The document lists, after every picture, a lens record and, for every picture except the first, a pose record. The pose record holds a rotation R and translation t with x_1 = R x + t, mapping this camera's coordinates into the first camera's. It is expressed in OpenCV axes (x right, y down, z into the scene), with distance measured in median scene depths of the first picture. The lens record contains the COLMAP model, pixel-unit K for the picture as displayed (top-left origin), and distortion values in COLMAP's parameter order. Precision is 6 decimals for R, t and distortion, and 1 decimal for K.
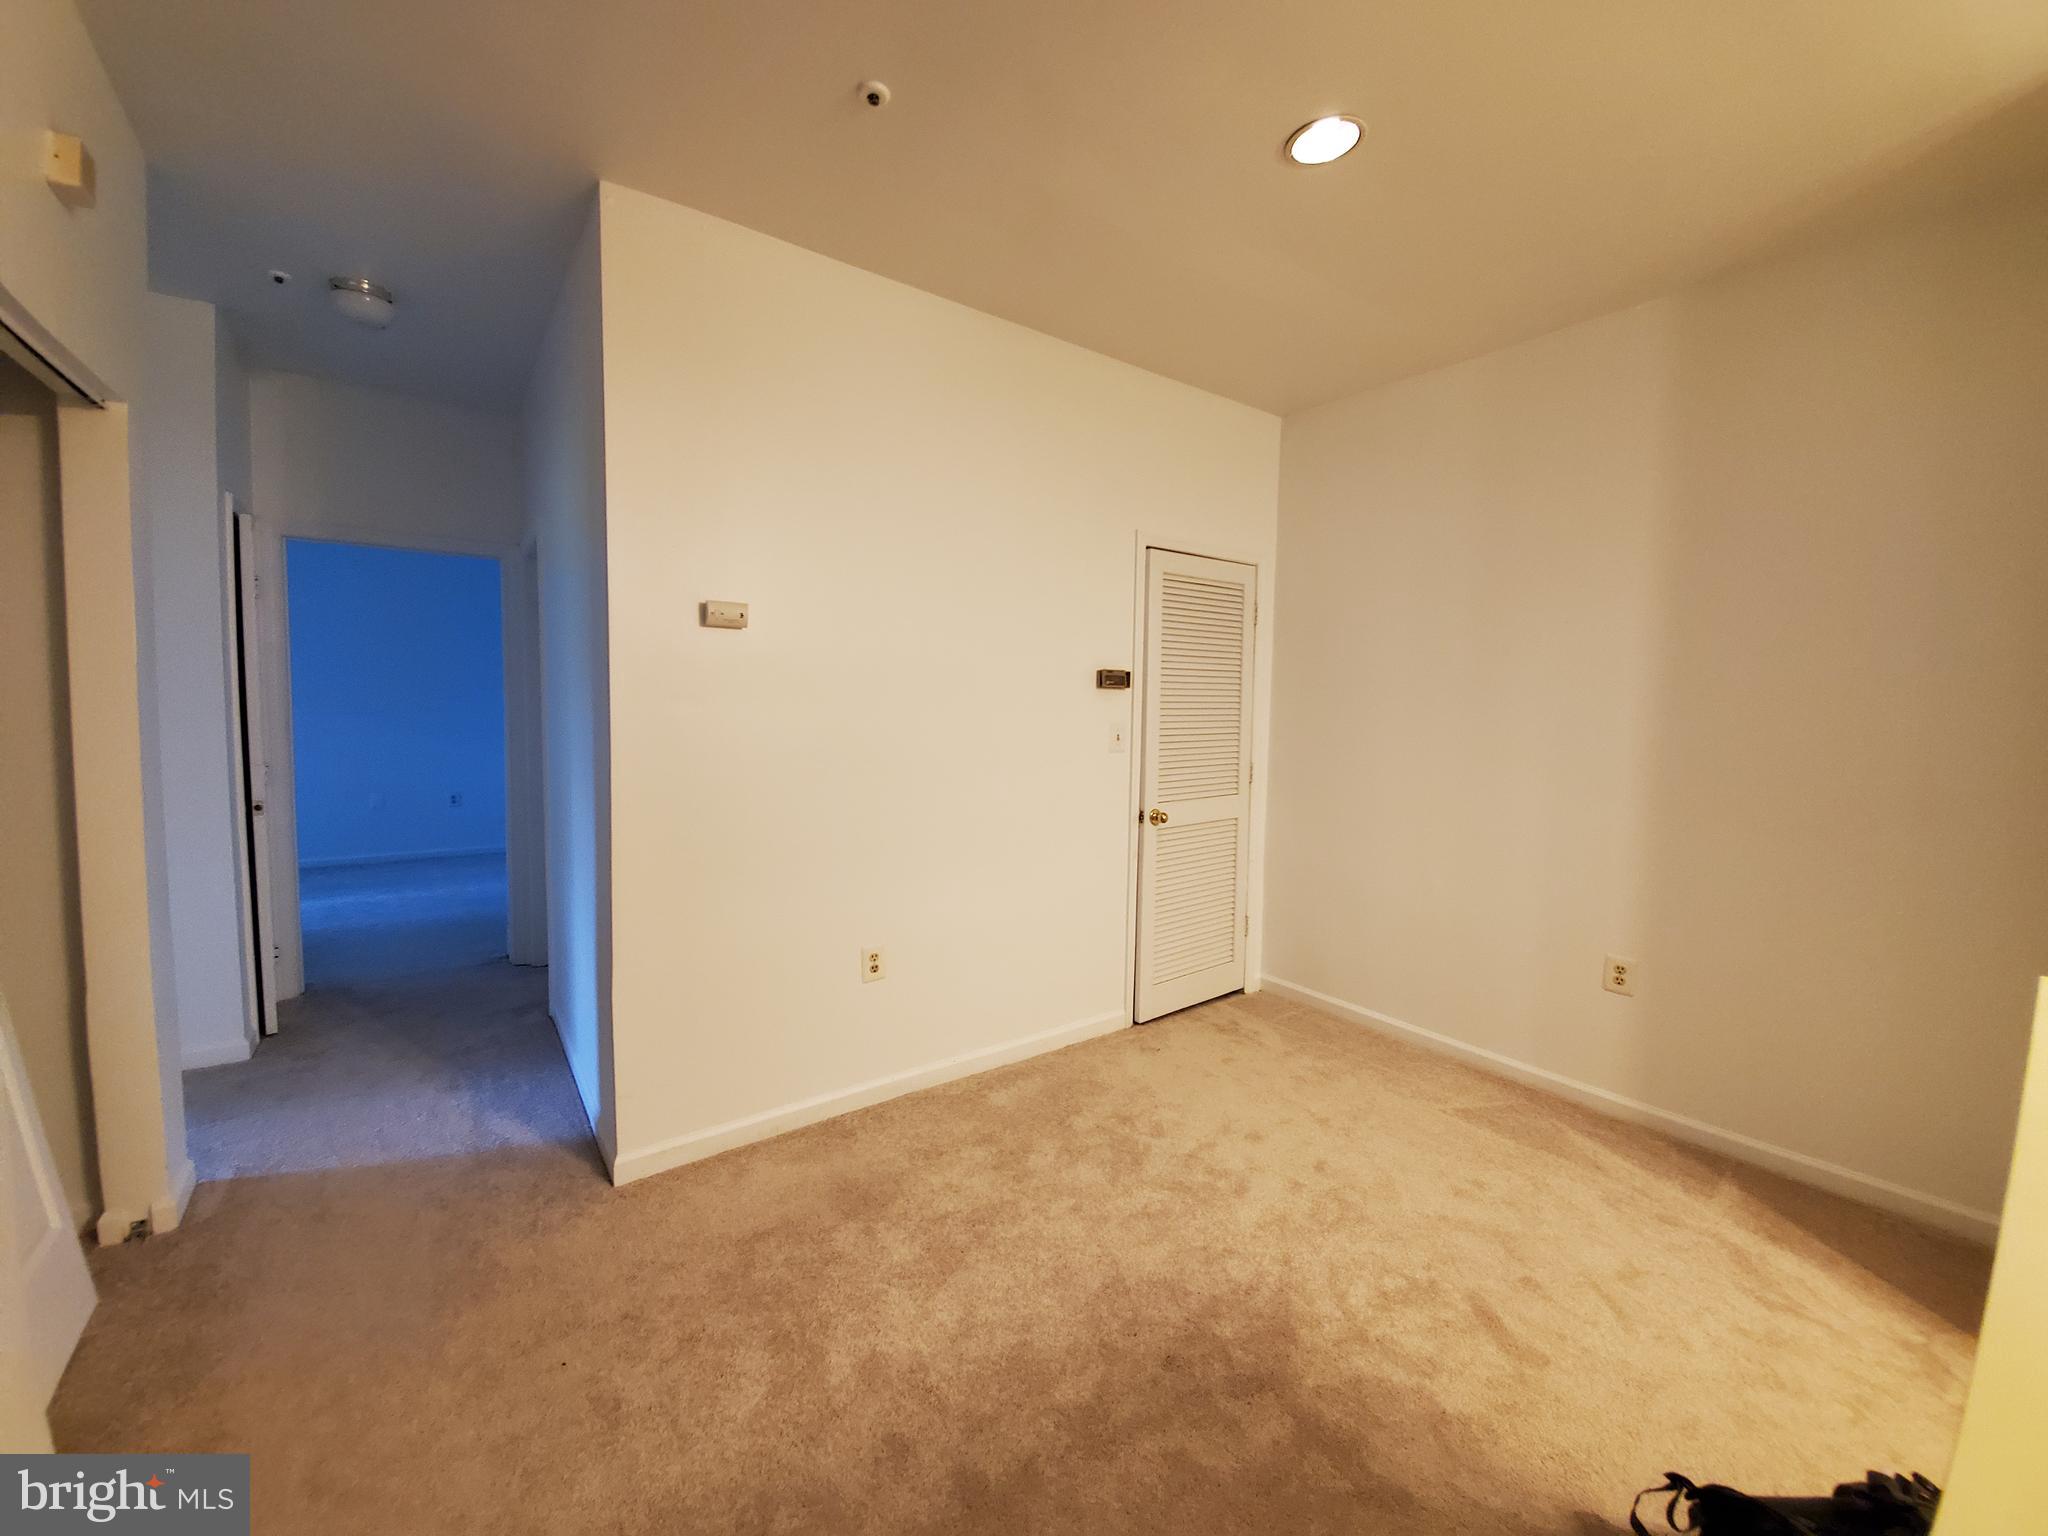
lens RADIAL K [[817.6, 0, 1017.1], [0, 817.6, 754.6], [0, 0, 1]] dist [0.001631, 0.000106]
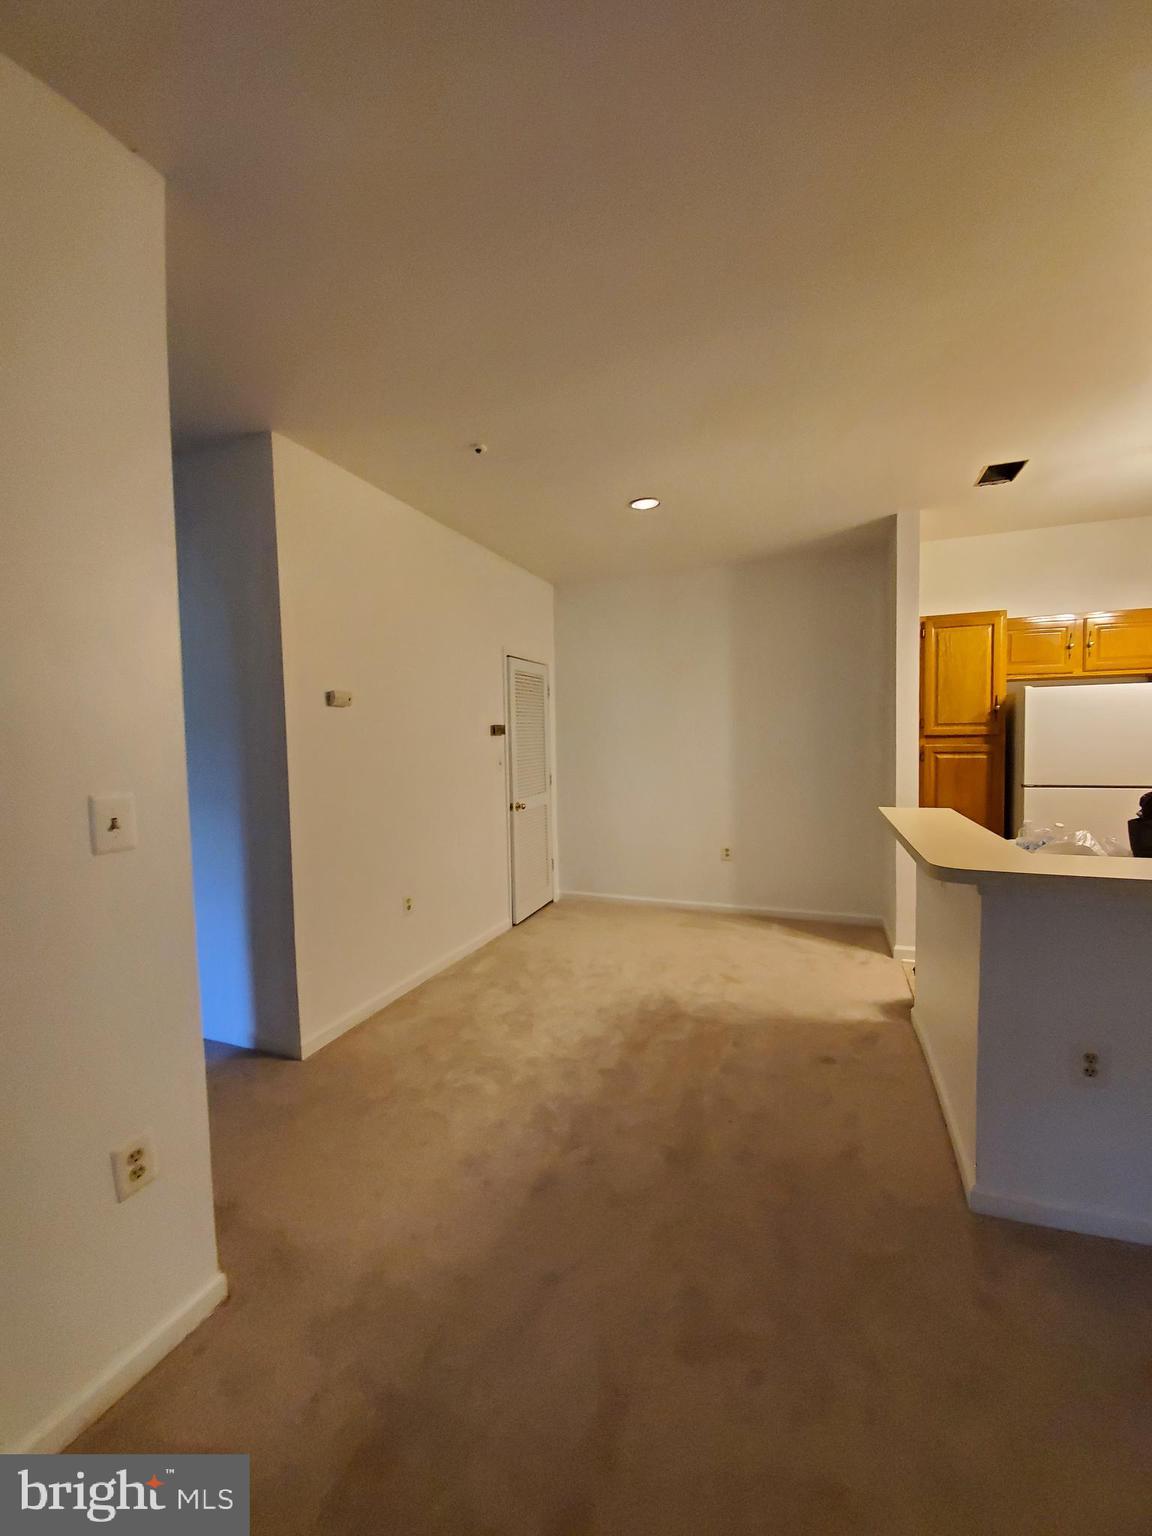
lens RADIAL K [[608.2, 0, 587.1], [0, 608.2, 770.6], [0, 0, 1]] dist [0.019969, -0.019301]
pose [[0.839775, -0.062355, 0.539343, -0.523919], [0.070278, 0.997510, 0.005900, 0.001323], [-0.538367, 0.032949, 0.842066, -0.256058]]
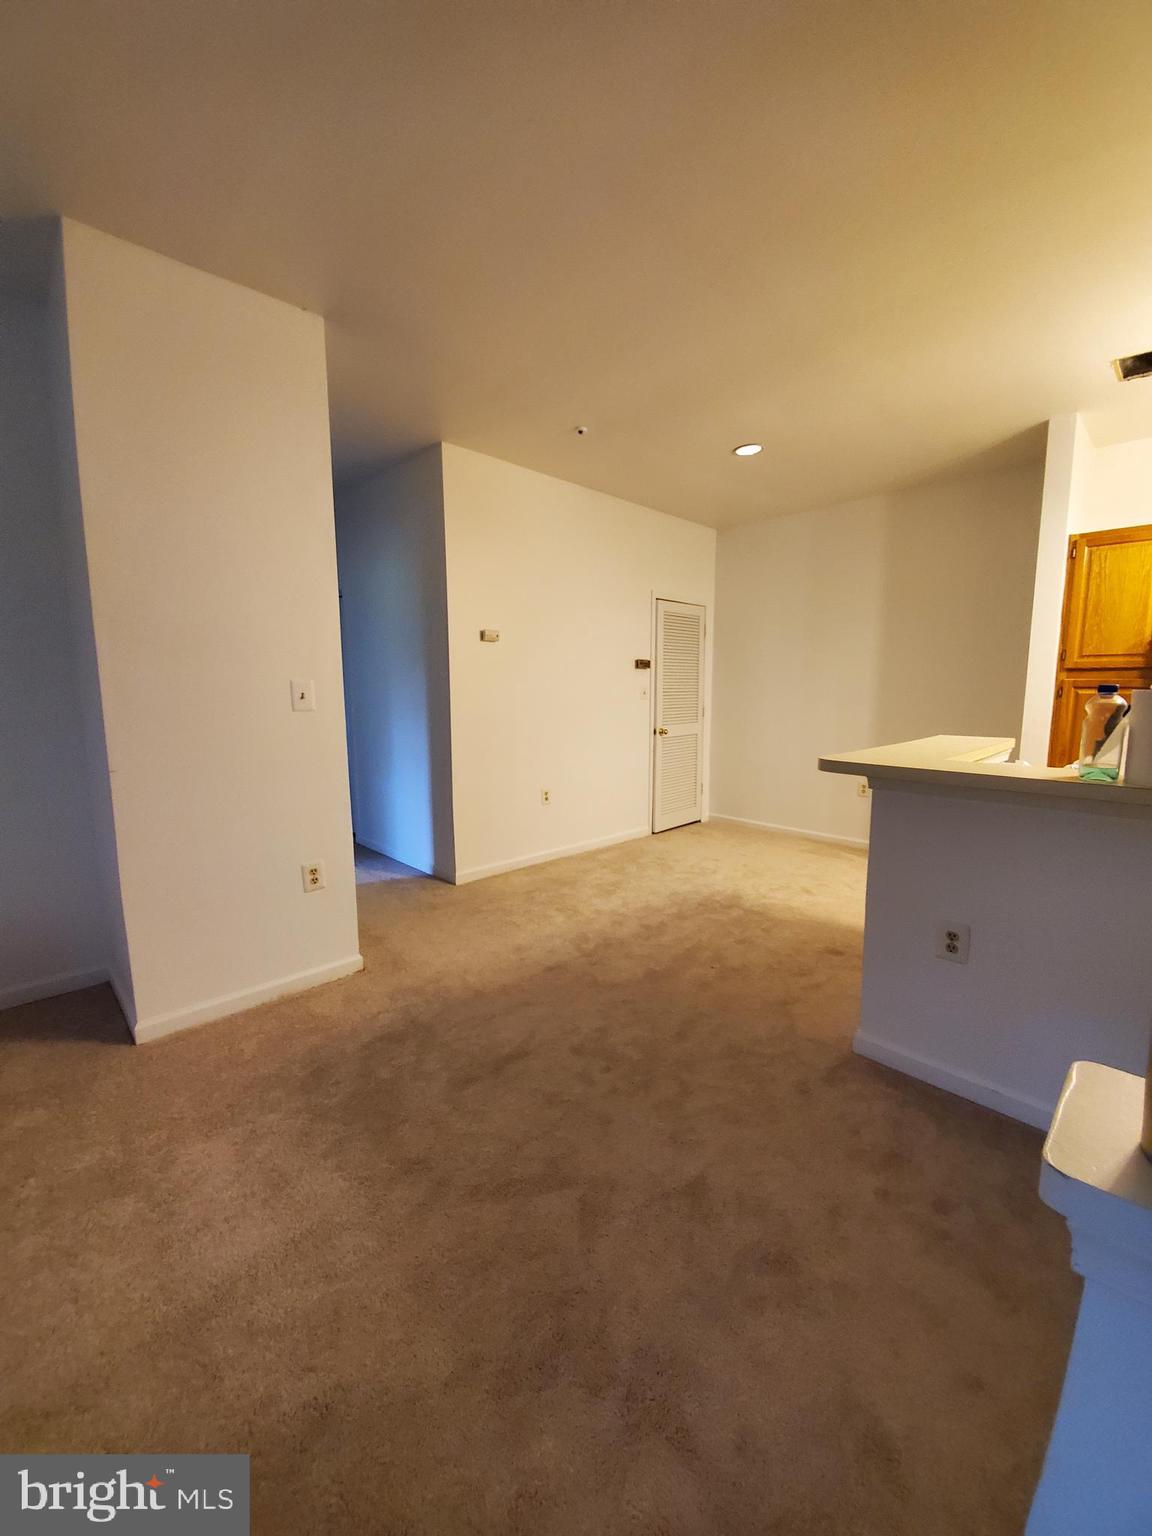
lens RADIAL K [[608.2, 0, 587.1], [0, 608.2, 770.6], [0, 0, 1]] dist [0.019969, -0.019301]
pose [[0.988853, -0.037644, 0.144056, -0.300762], [0.027752, 0.997156, 0.070069, 0.076643], [-0.146284, -0.065291, 0.987086, -0.612633]]
